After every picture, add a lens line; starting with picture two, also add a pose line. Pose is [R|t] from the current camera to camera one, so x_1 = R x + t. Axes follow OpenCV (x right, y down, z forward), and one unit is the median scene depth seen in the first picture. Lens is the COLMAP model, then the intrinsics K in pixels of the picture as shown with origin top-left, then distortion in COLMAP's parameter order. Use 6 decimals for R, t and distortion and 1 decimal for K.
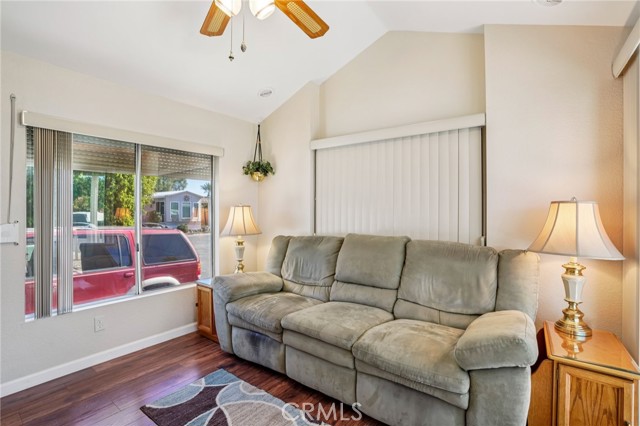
lens RADIAL K [[297.9, 0, 319.6], [0, 297.9, 210.4], [0, 0, 1]] dist [-0.062005, 0.022255]
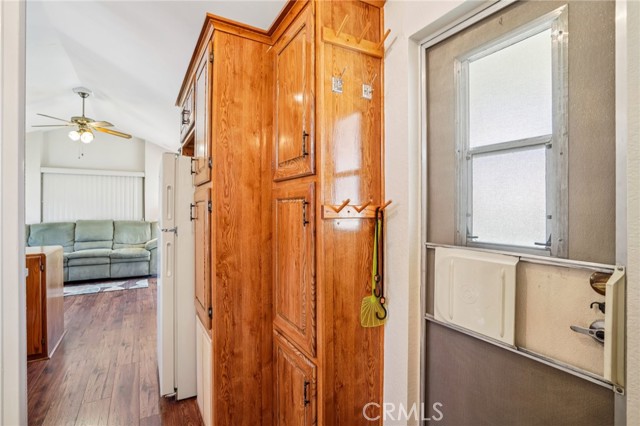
lens RADIAL K [[297.9, 0, 319.6], [0, 297.9, 210.4], [0, 0, 1]] dist [-0.062005, 0.022255]
pose [[0.377060, -0.006871, 0.926163, -1.277538], [-0.004352, 0.999948, 0.009190, -0.014447], [-0.926179, -0.007496, 0.377011, -1.467163]]
